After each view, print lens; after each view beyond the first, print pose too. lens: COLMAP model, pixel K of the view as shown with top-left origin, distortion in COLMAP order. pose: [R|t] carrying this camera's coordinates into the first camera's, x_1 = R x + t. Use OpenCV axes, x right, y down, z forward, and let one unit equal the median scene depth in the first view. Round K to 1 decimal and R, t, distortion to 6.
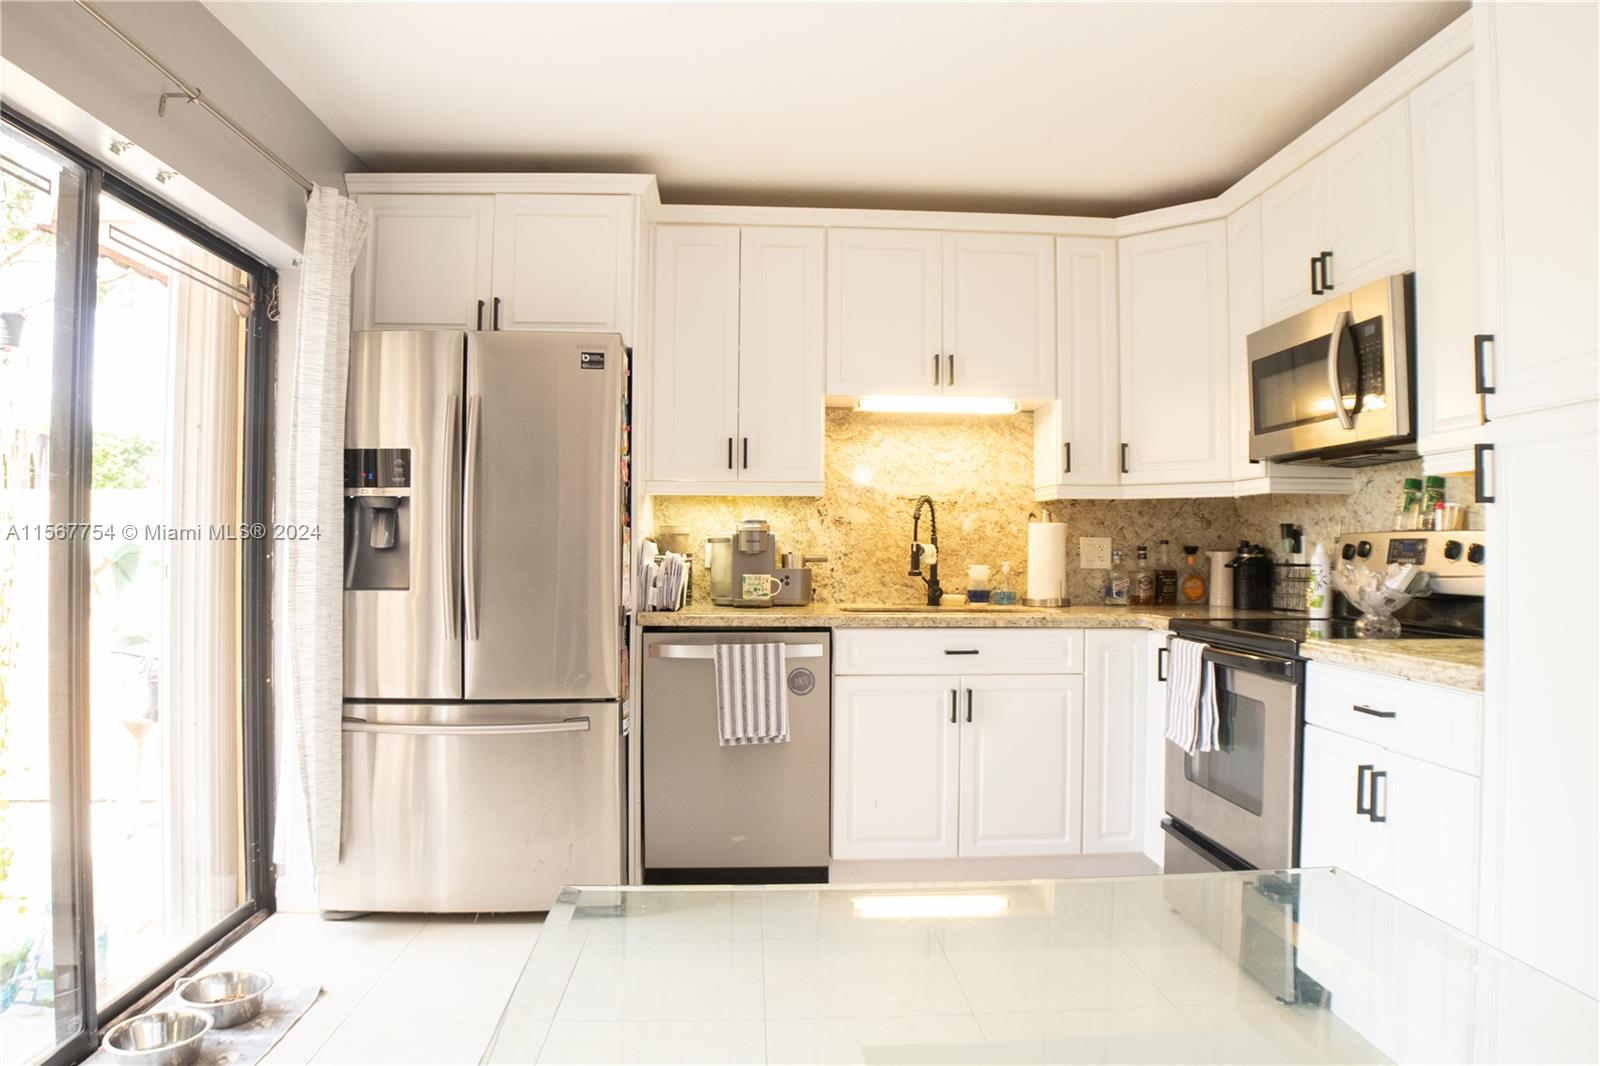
lens RADIAL K [[1021.6, 0, 814.5], [0, 1021.6, 533.6], [0, 0, 1]] dist [-0.094968, 0.022503]
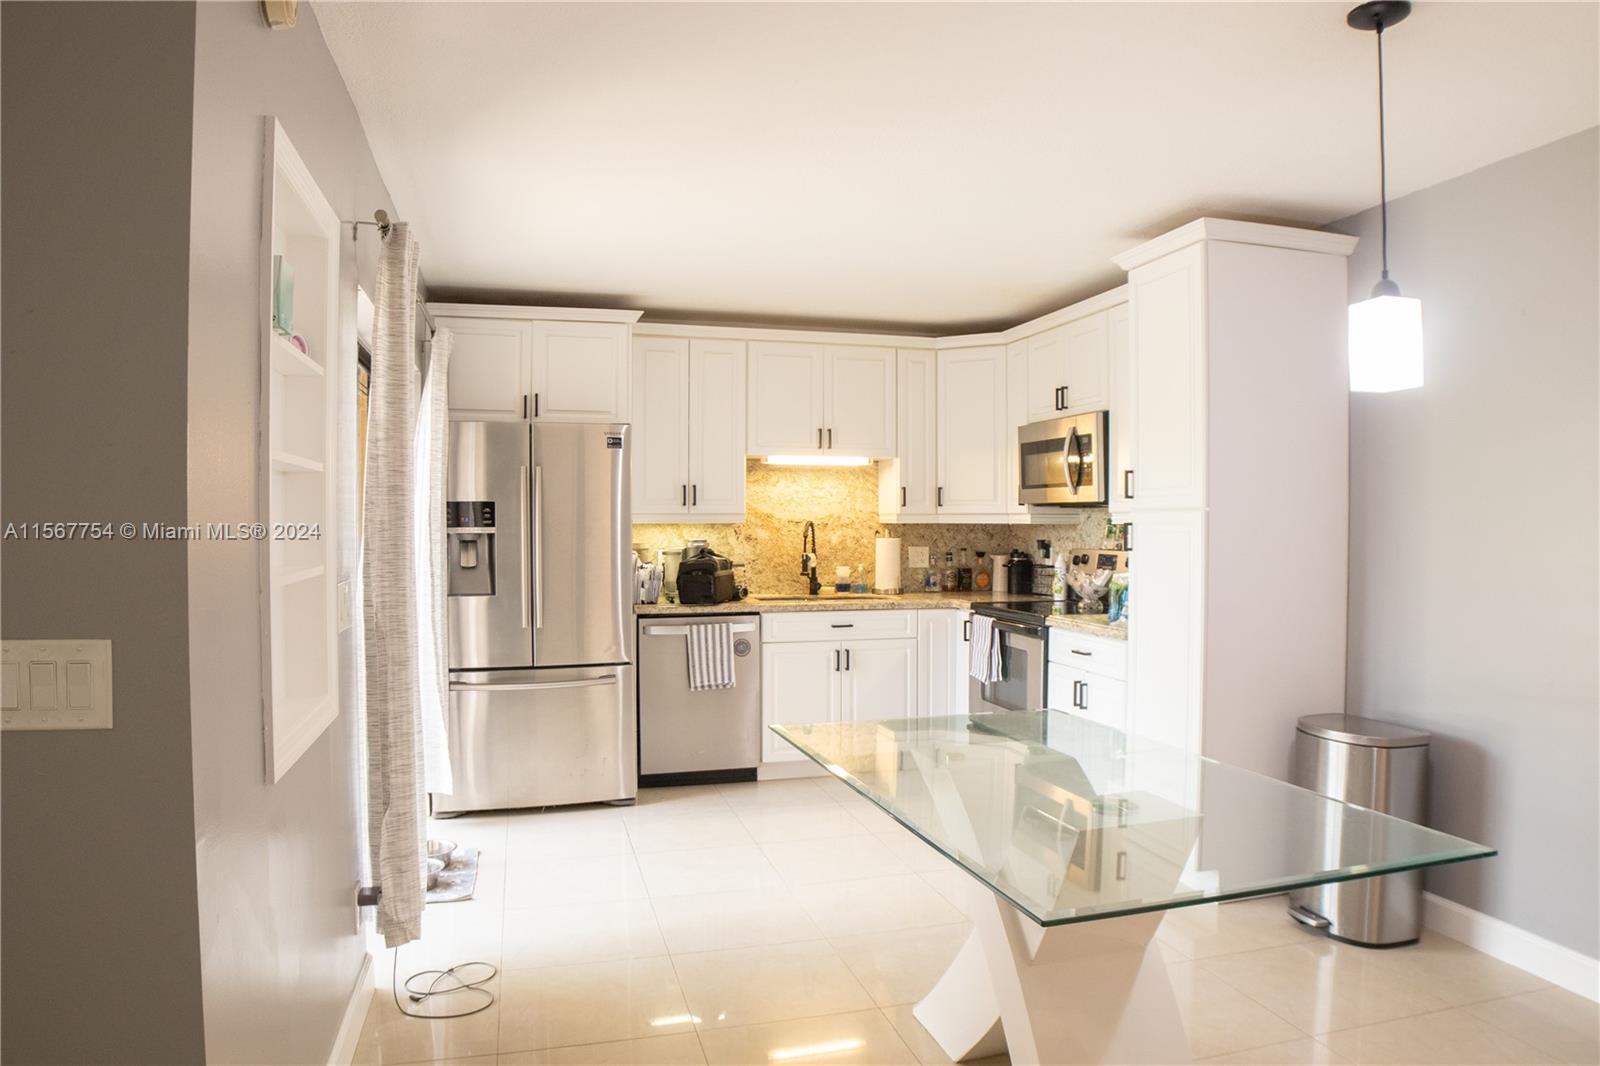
lens RADIAL K [[1021.6, 0, 803.1], [0, 1021.6, 537.1], [0, 0, 1]] dist [-0.094968, 0.022503]
pose [[0.979410, -0.008939, 0.201682, -0.219852], [0.002730, 0.999514, 0.031046, -0.065920], [-0.201862, -0.029856, 0.978959, -0.495257]]
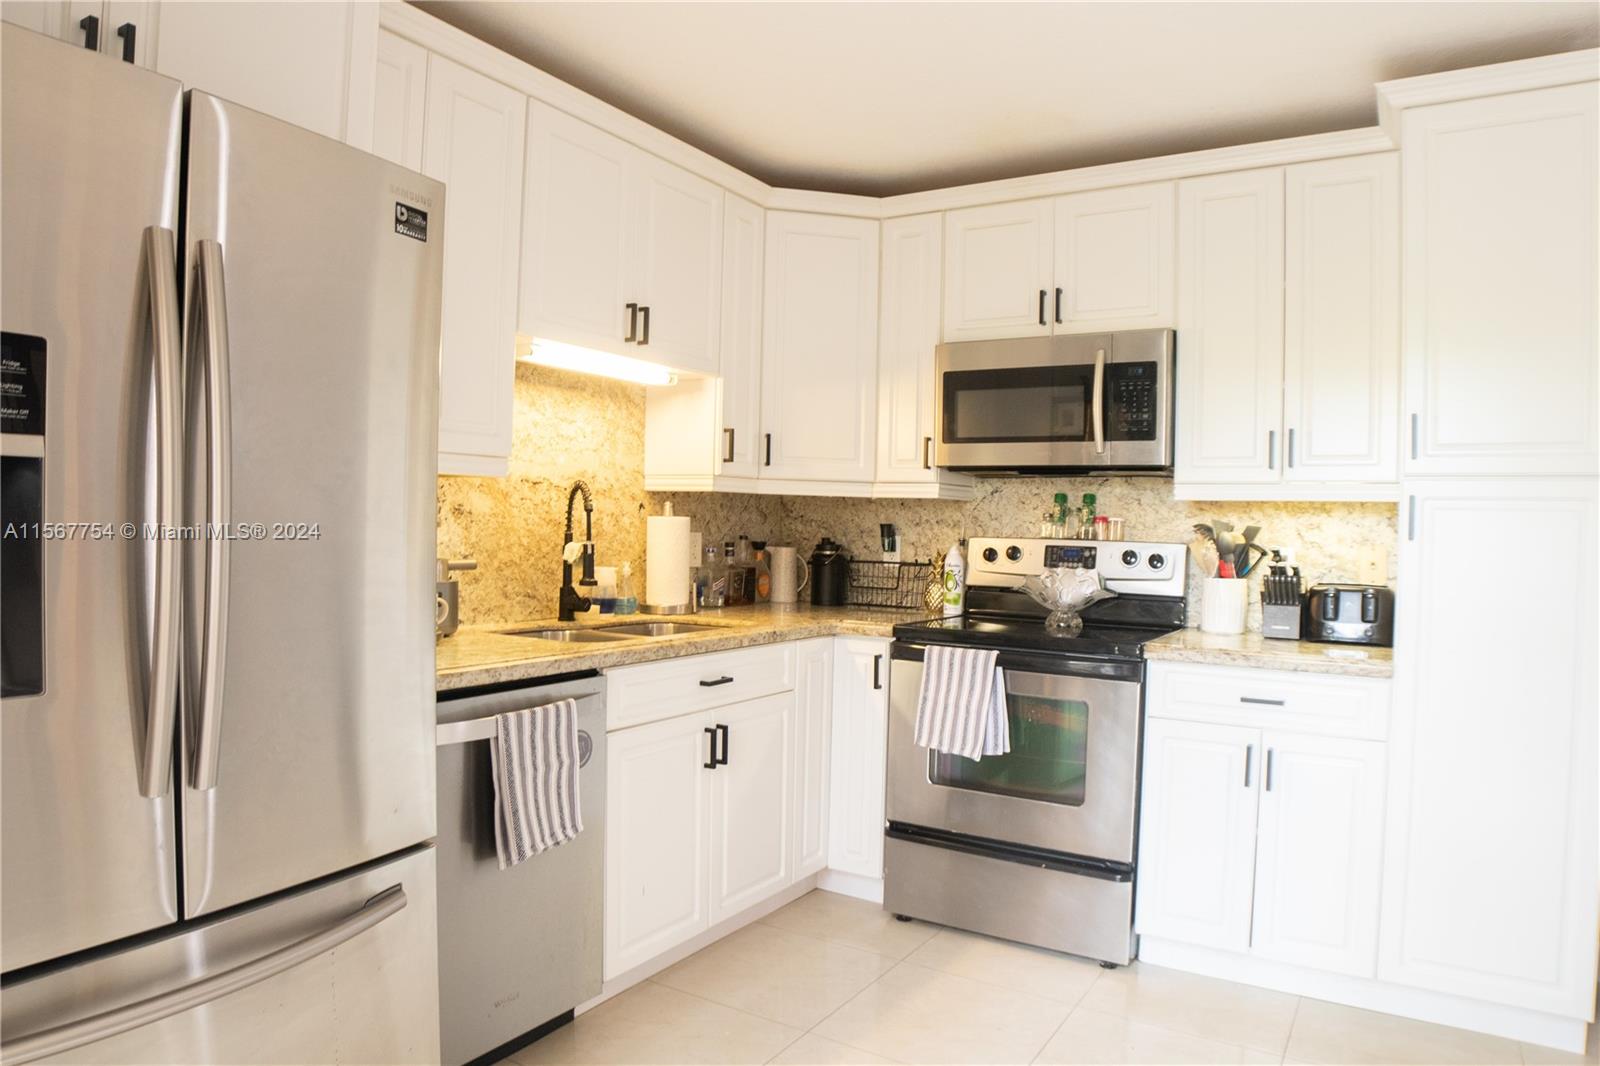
lens RADIAL K [[1021.6, 0, 790.7], [0, 1021.6, 544.2], [0, 0, 1]] dist [-0.094968, 0.022503]
pose [[0.592440, -0.008138, 0.805574, -0.459983], [-0.031140, 0.998970, 0.032993, -0.021201], [-0.805013, -0.044632, 0.591576, 0.454810]]
